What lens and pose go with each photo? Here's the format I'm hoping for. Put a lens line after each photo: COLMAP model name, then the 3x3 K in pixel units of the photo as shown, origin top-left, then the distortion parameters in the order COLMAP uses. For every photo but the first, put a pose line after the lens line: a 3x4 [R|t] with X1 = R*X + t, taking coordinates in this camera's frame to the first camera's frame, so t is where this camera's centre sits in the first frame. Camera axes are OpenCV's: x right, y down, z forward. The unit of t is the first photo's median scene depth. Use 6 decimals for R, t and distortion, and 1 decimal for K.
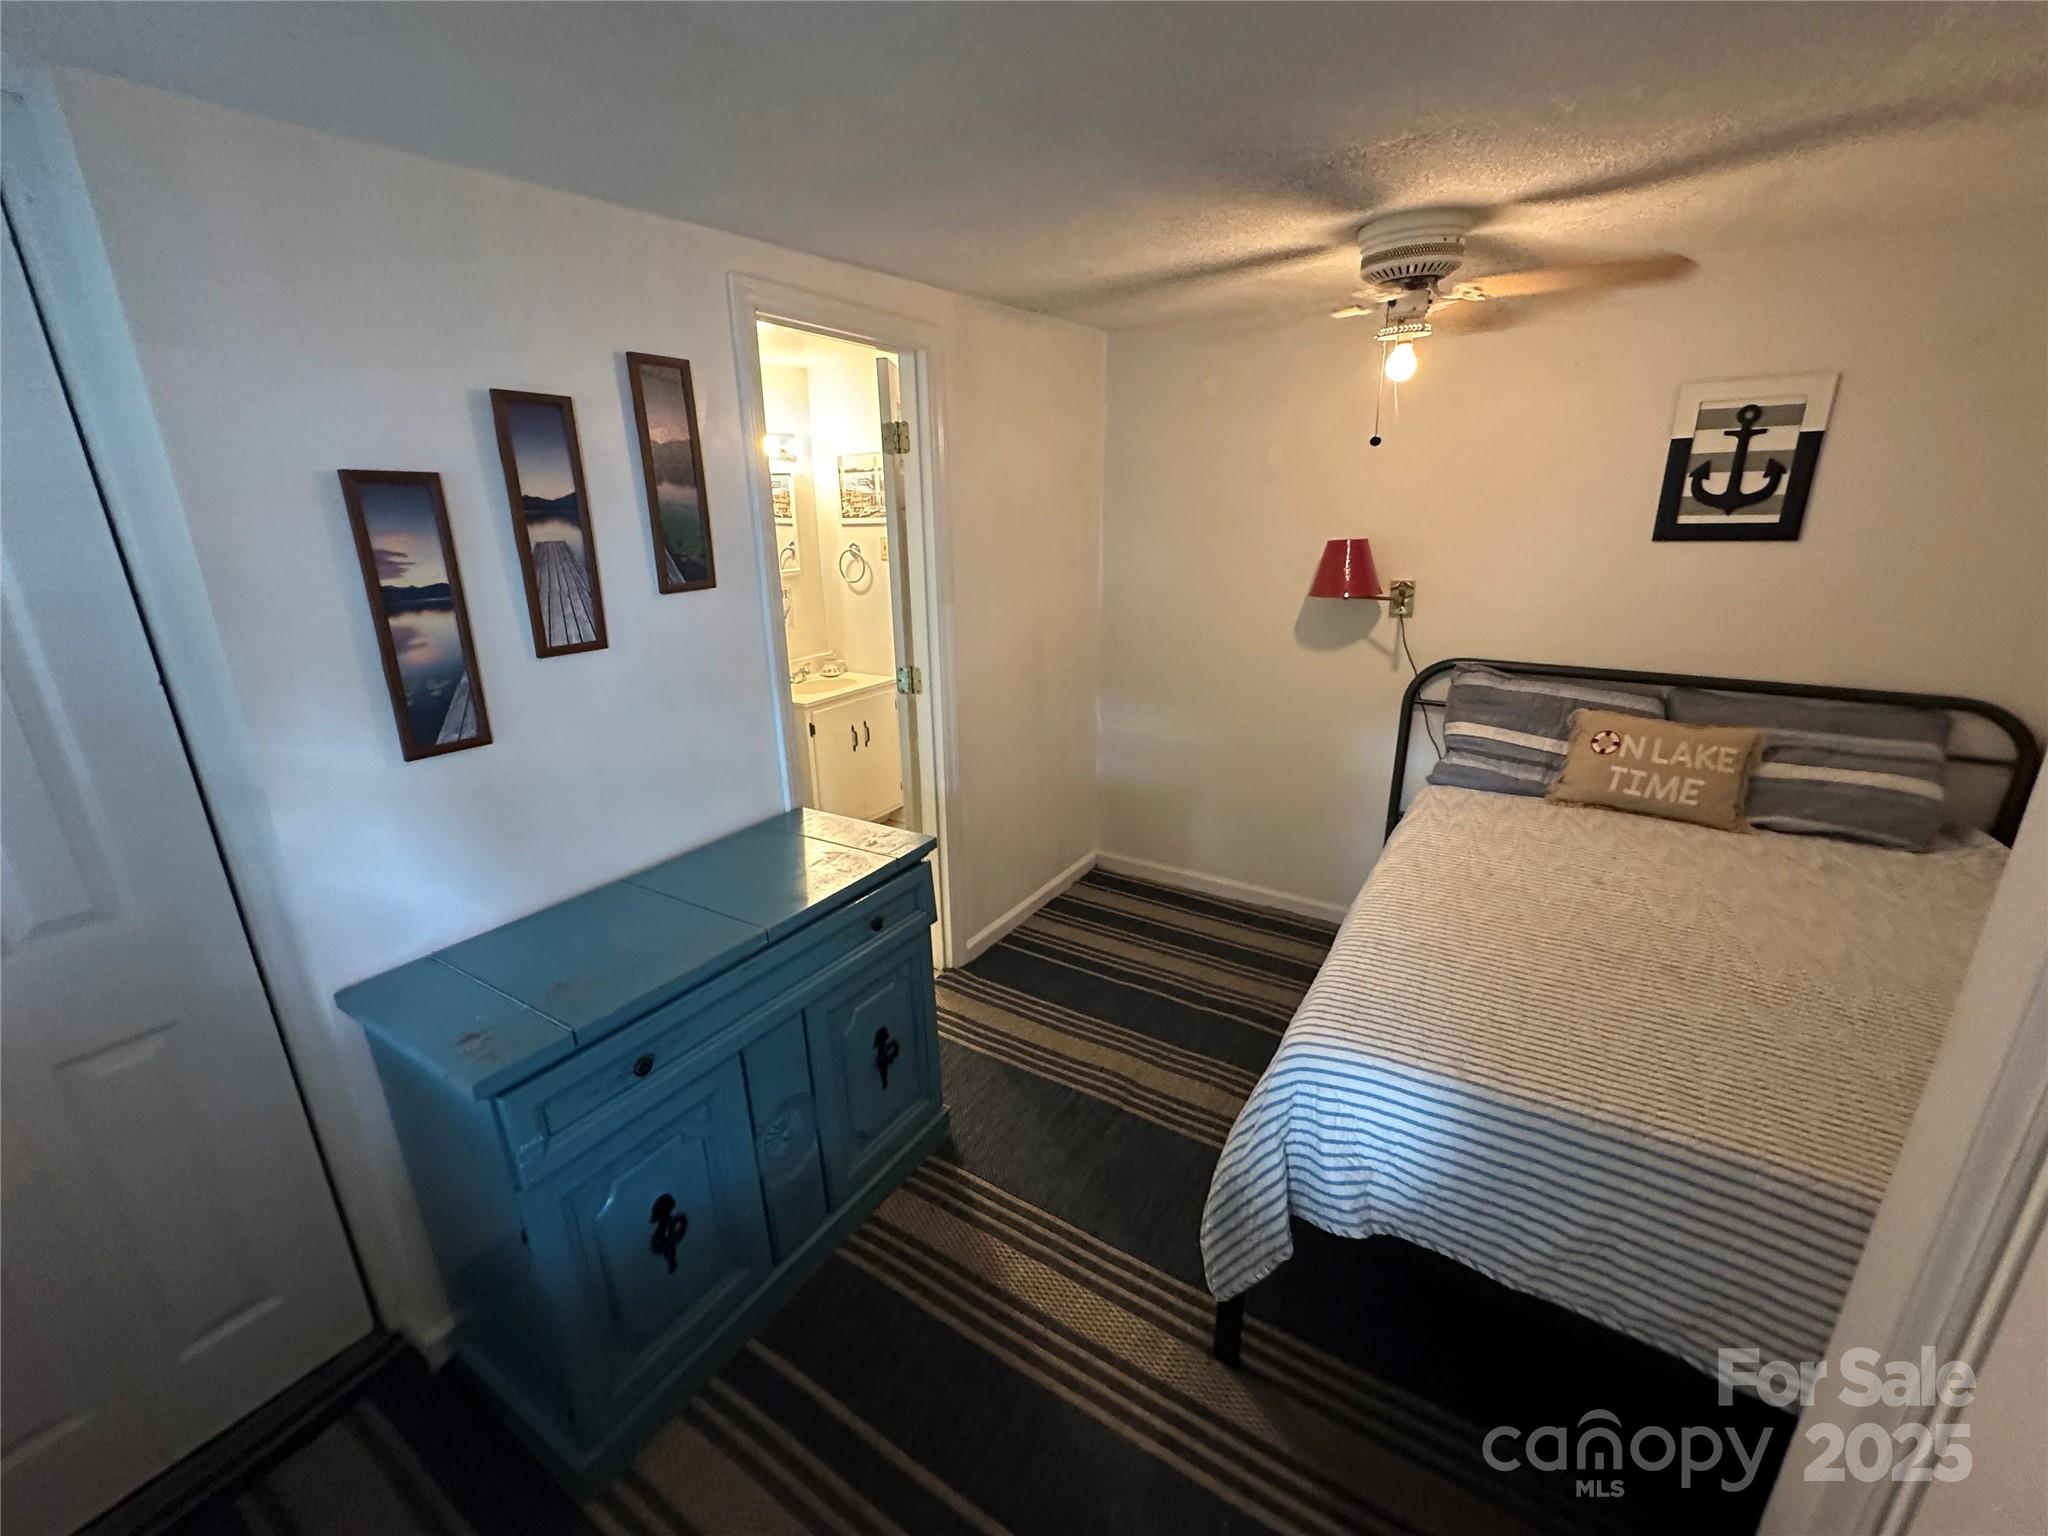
lens RADIAL K [[820.9, 0, 1024.0], [0, 820.9, 768.0], [0, 0, 1]] dist [-0.002025, -0.000256]
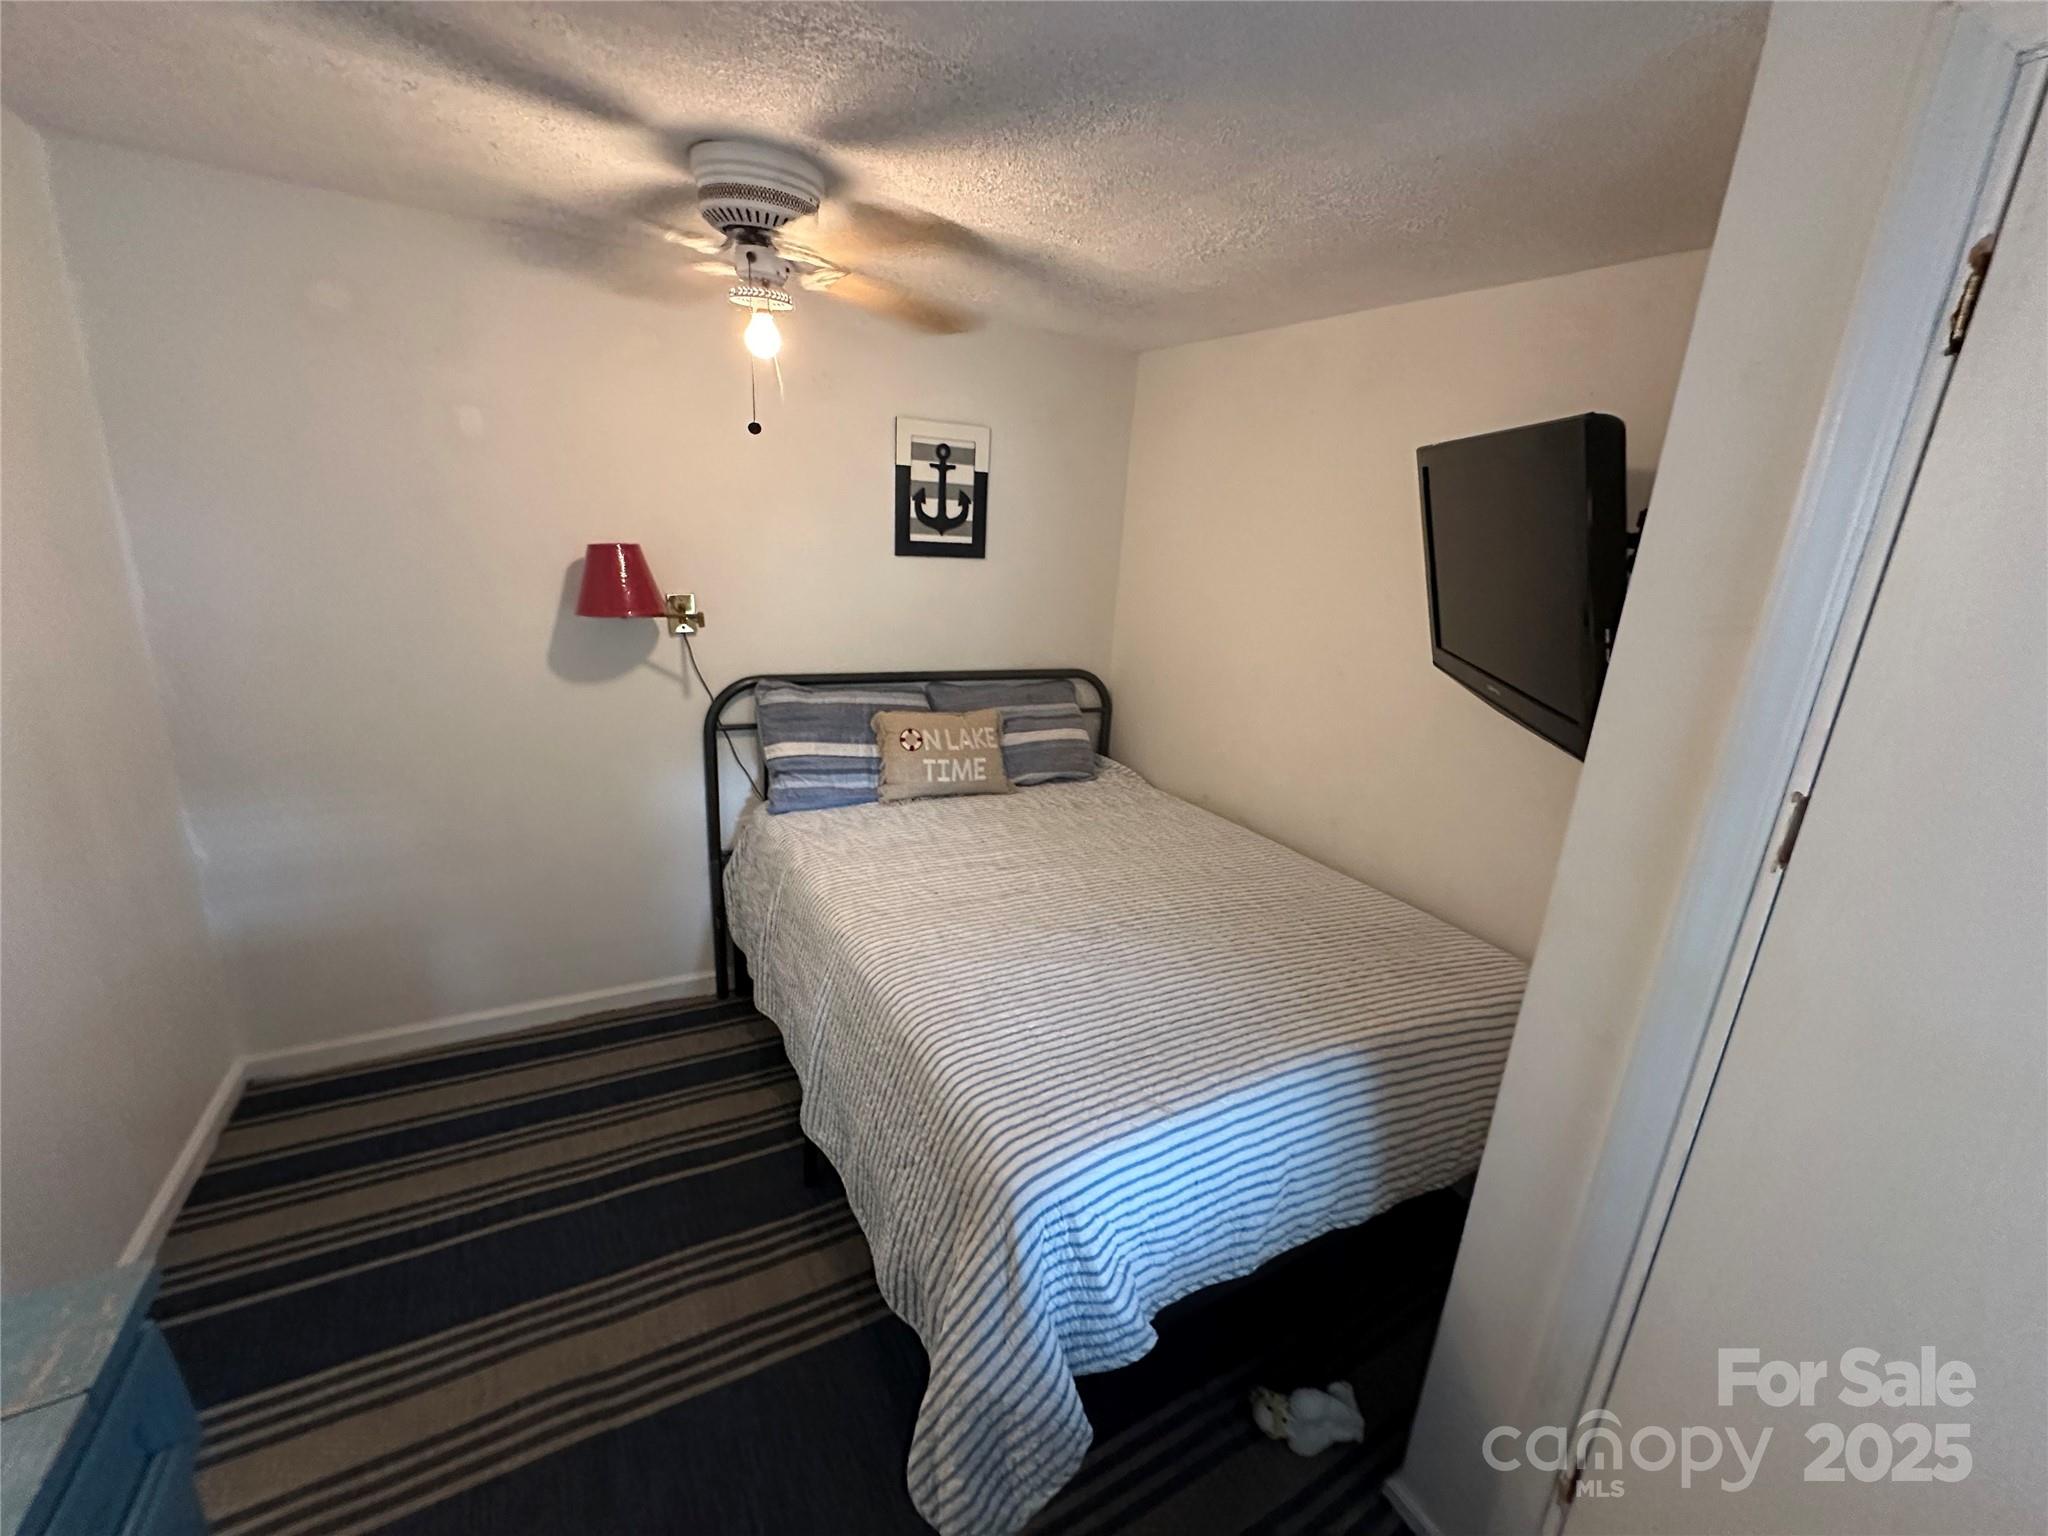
lens RADIAL K [[820.9, 0, 1024.0], [0, 820.9, 768.0], [0, 0, 1]] dist [-0.002025, -0.000256]
pose [[0.480562, -0.199833, 0.853889, -0.163344], [0.199718, 0.973044, 0.115318, -0.092750], [-0.853916, 0.115119, 0.507518, 0.329551]]
